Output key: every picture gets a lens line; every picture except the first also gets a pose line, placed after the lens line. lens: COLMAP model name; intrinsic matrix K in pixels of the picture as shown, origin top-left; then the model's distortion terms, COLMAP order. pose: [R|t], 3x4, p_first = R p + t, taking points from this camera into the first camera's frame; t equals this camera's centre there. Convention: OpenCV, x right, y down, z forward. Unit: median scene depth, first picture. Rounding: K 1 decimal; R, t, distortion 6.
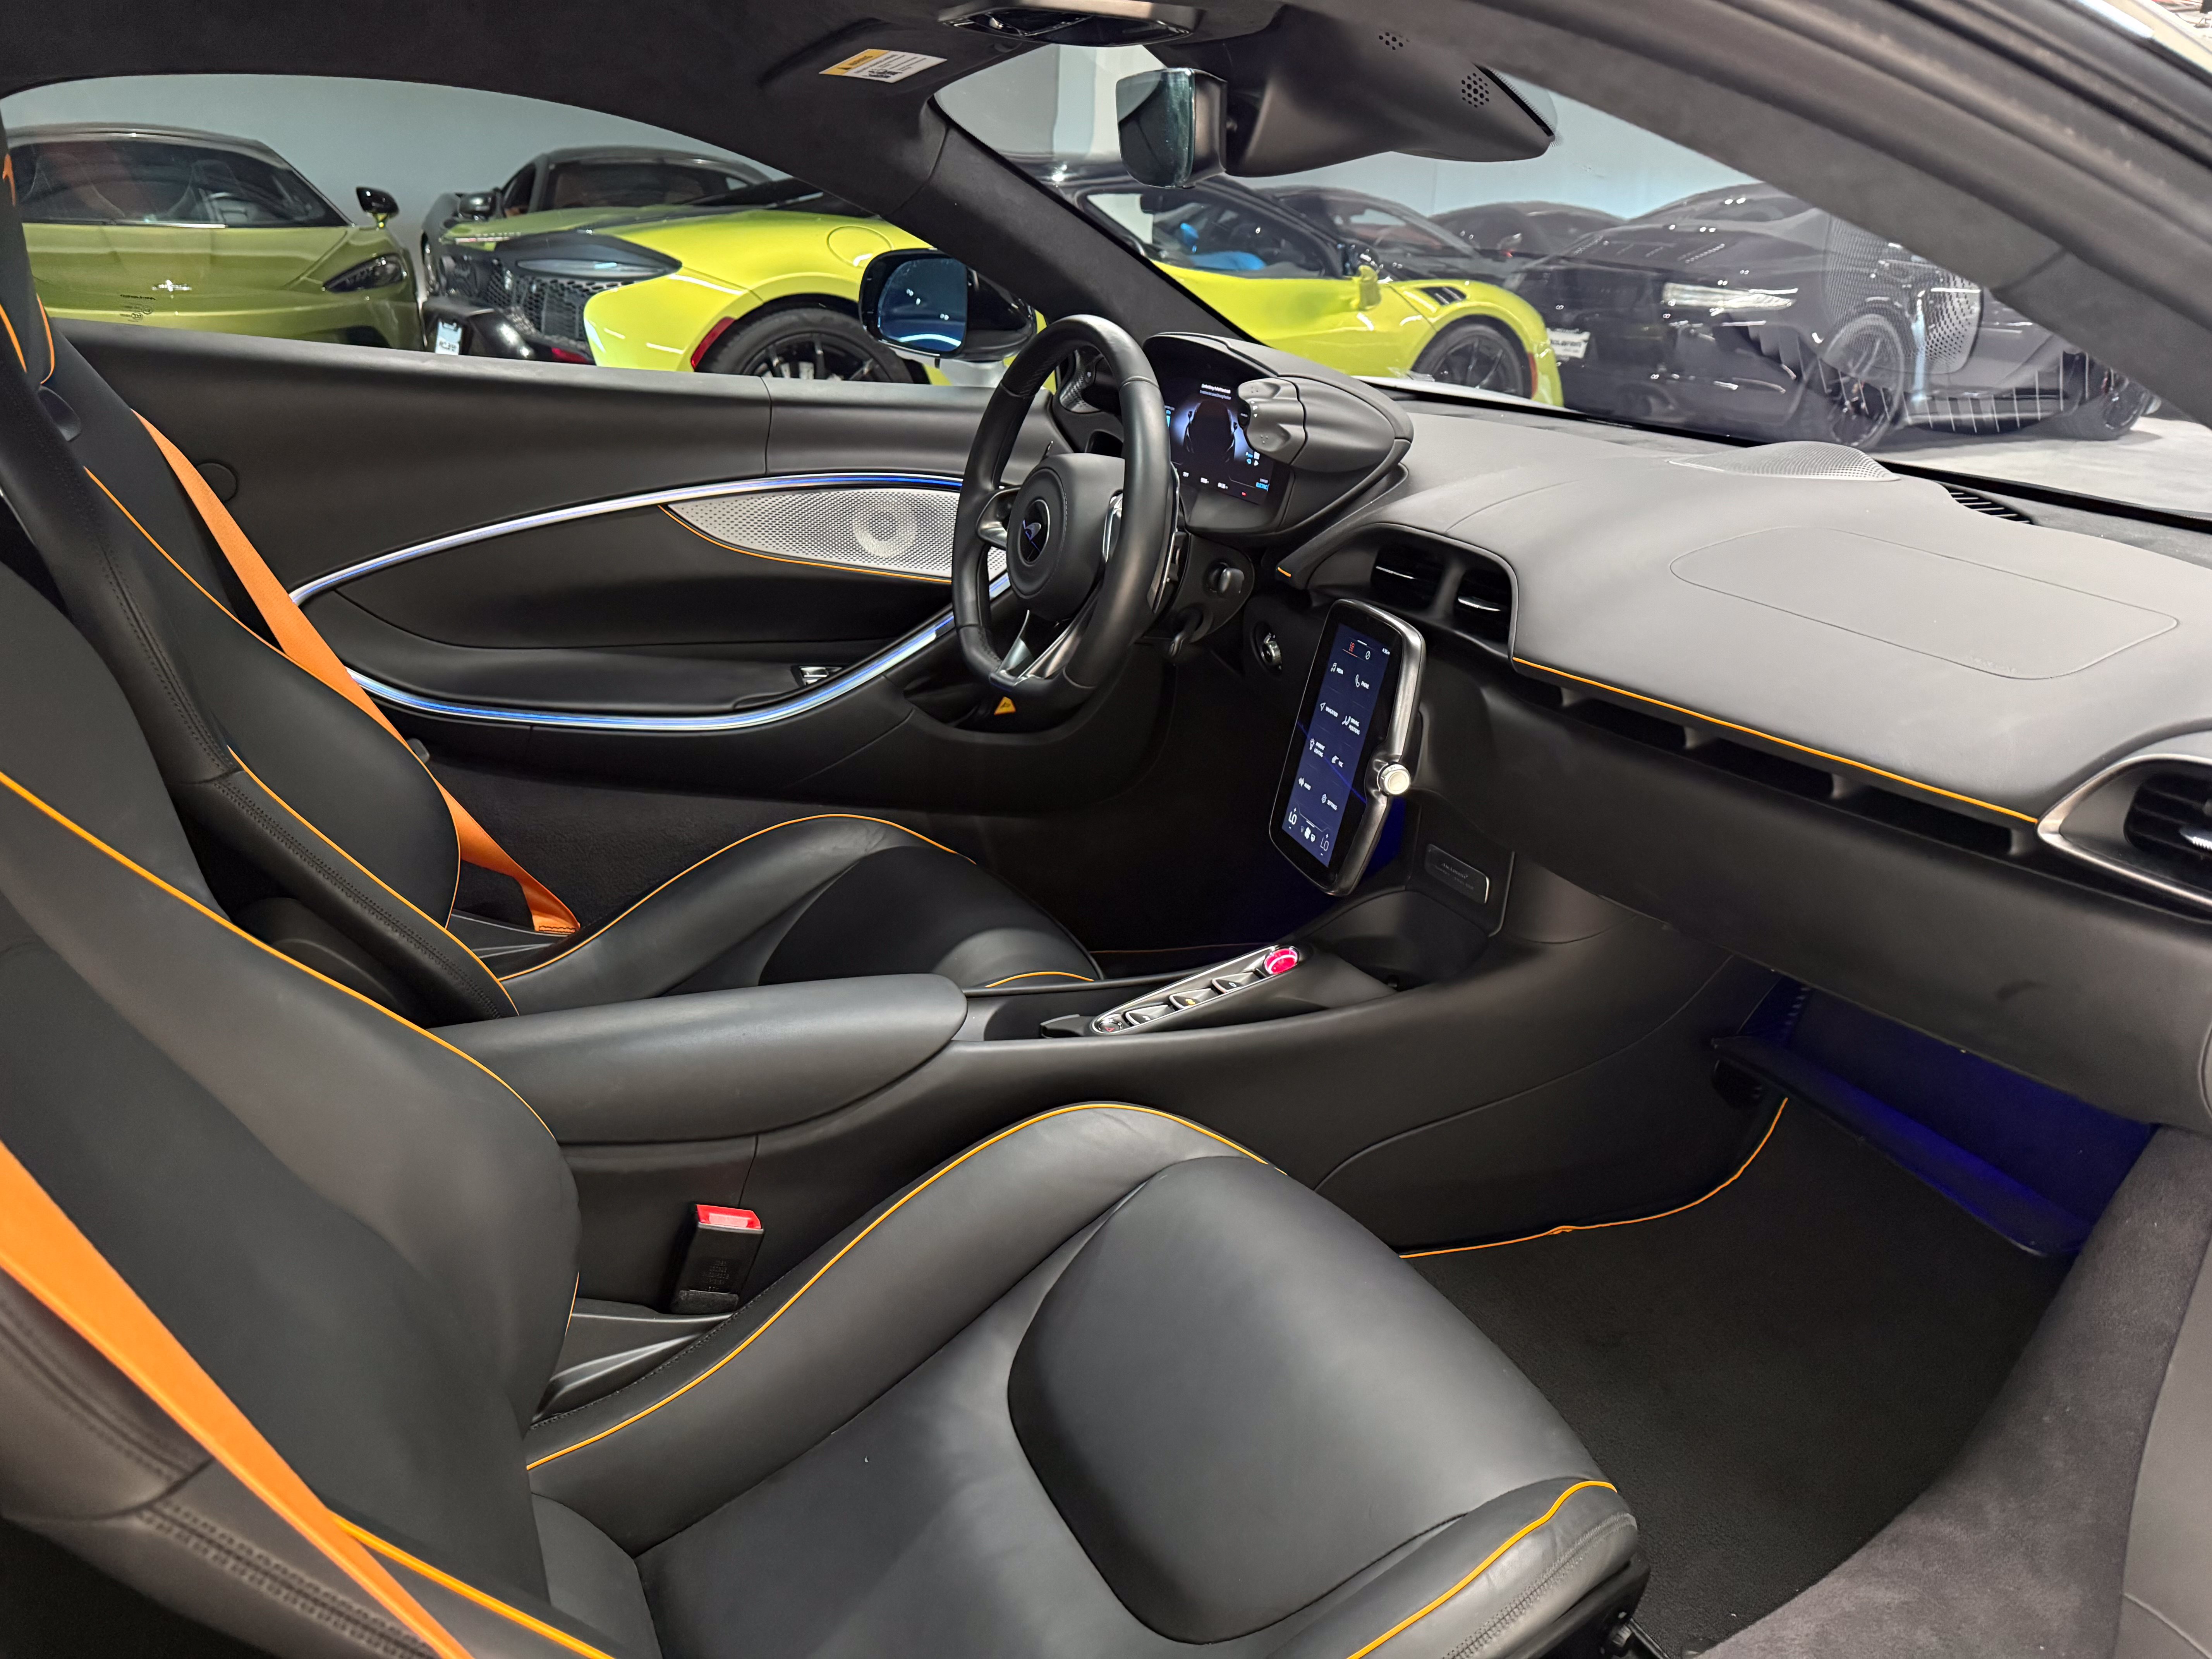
lens RADIAL K [[1550.4, 0, 1096.5], [0, 1550.4, 877.1], [0, 0, 1]] dist [0.039459, -0.047455]
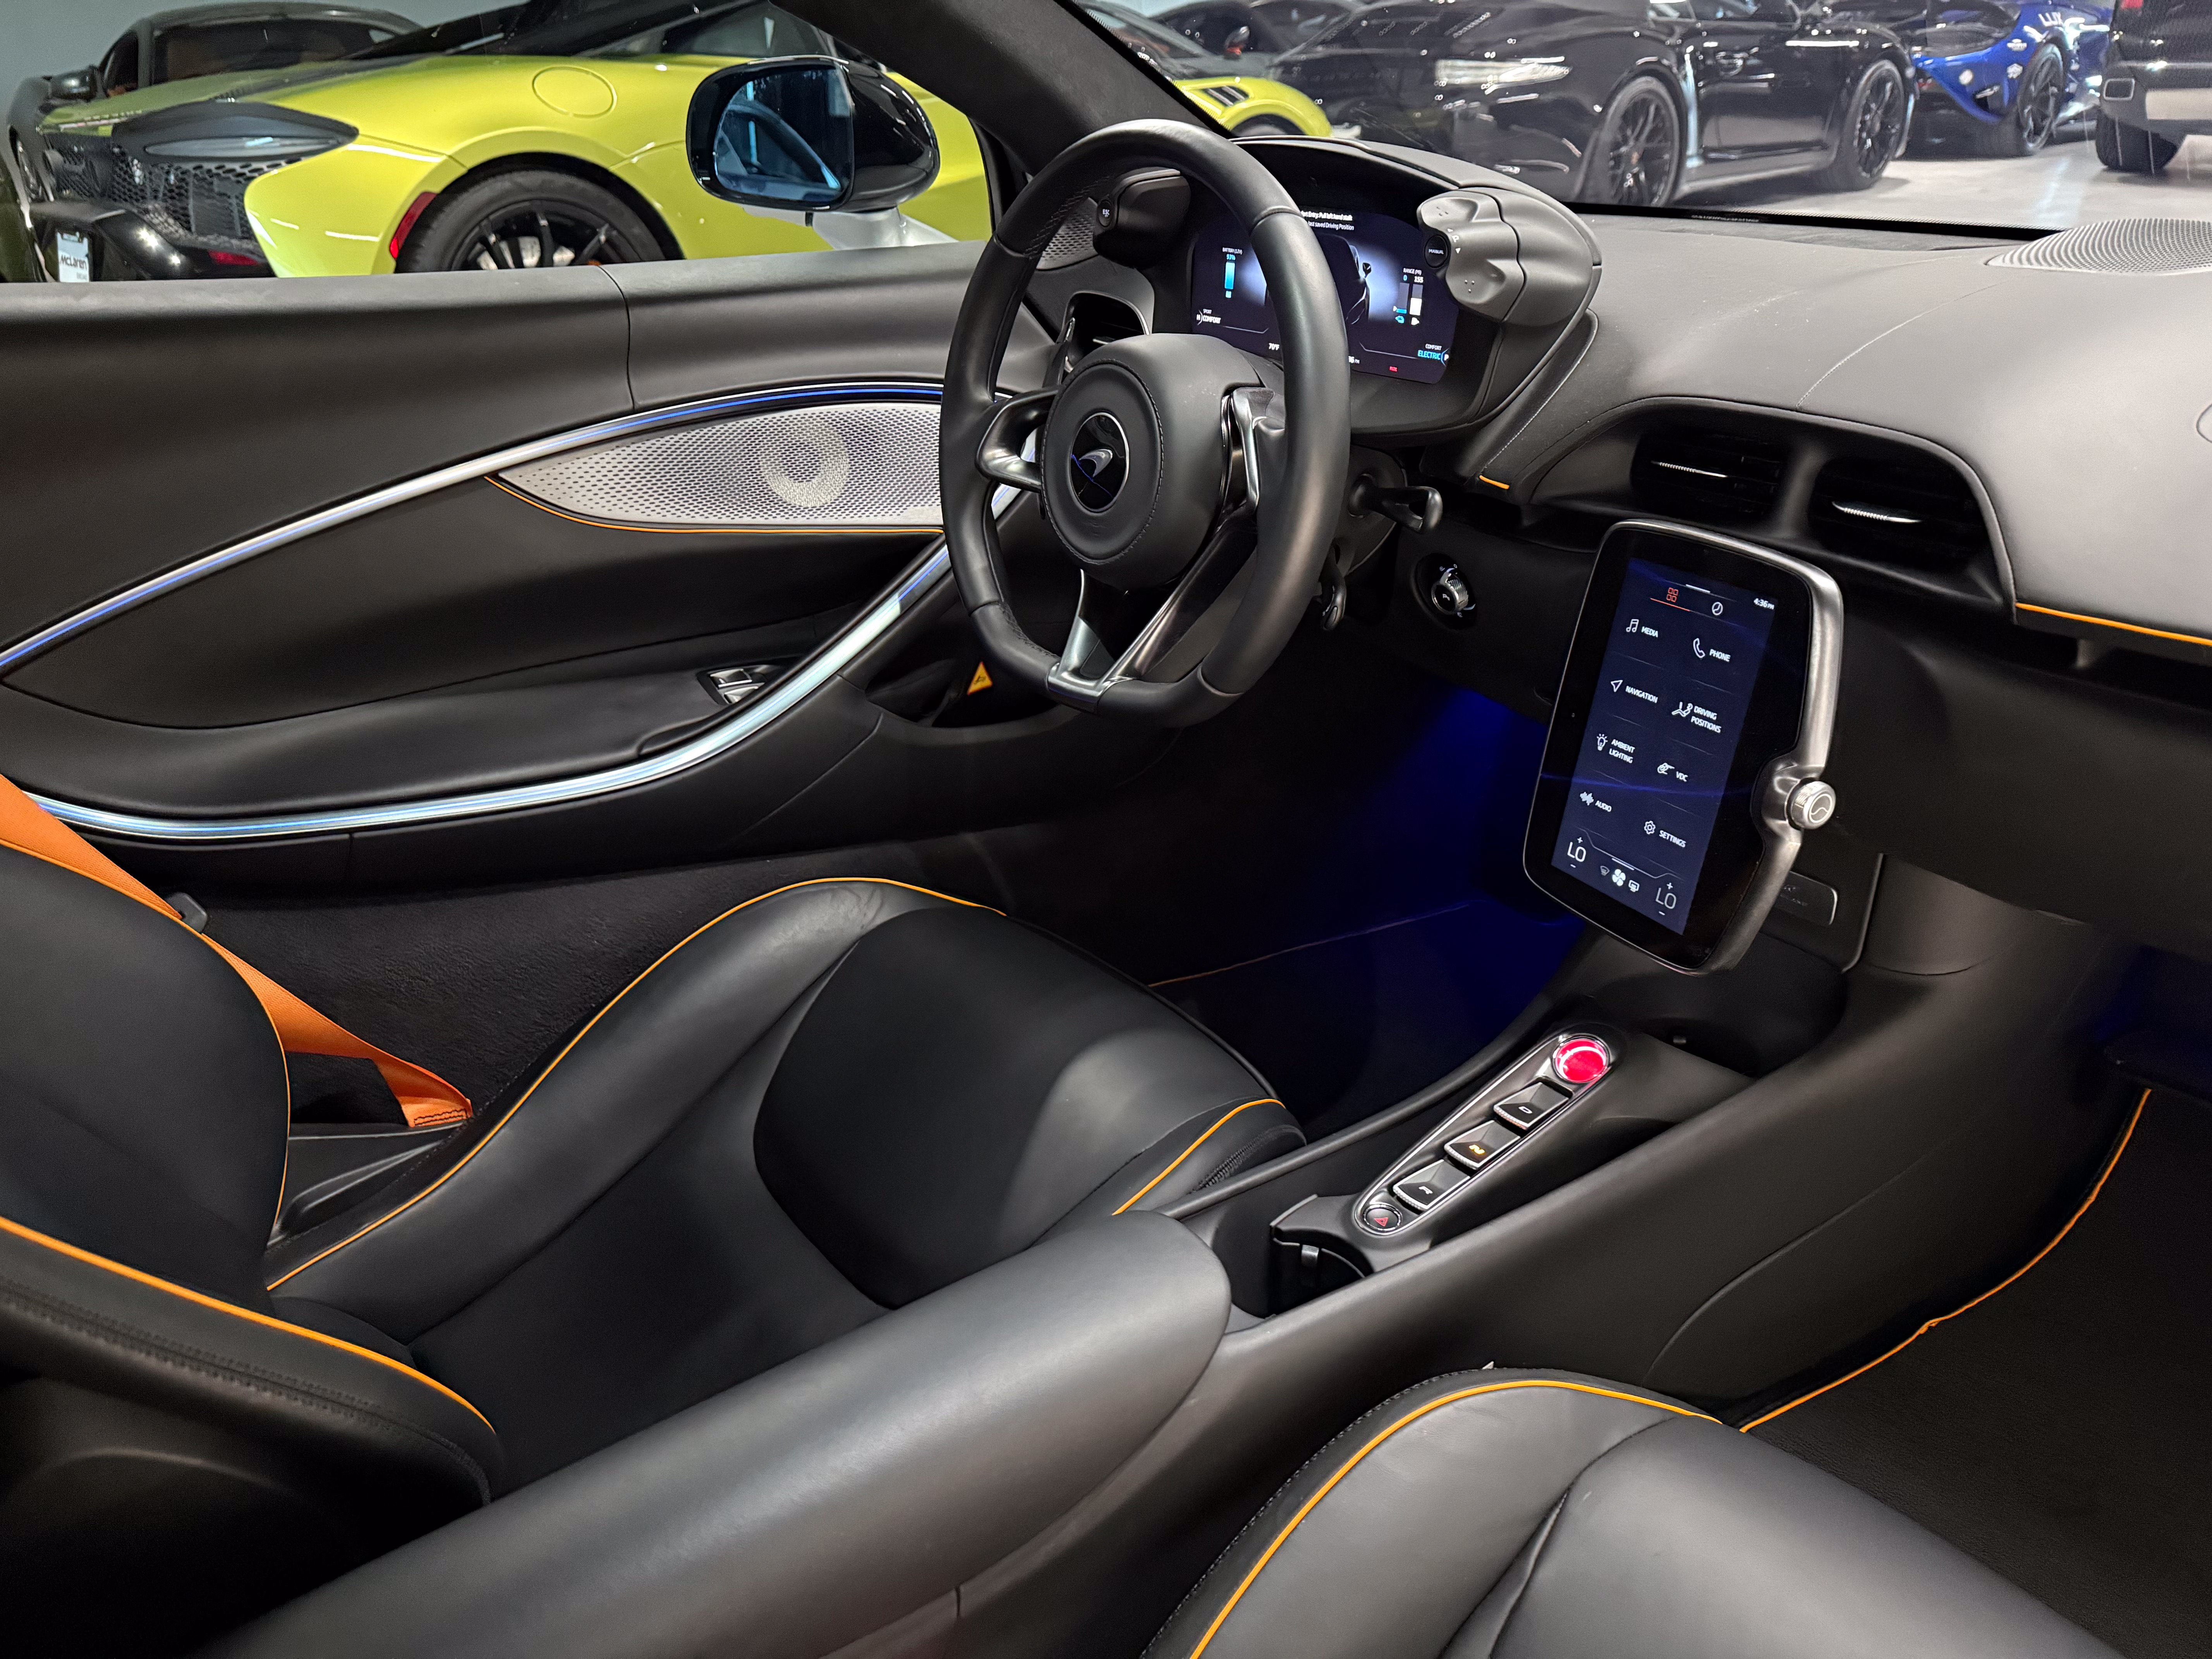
lens RADIAL K [[1597.6, 0, 1105.2], [0, 1597.6, 875.3], [0, 0, 1]] dist [0.019222, -0.019277]
pose [[0.981324, -0.148297, 0.122519, -0.119382], [0.137589, 0.986235, 0.091704, -0.088473], [-0.134432, -0.073134, 0.988220, 0.248519]]
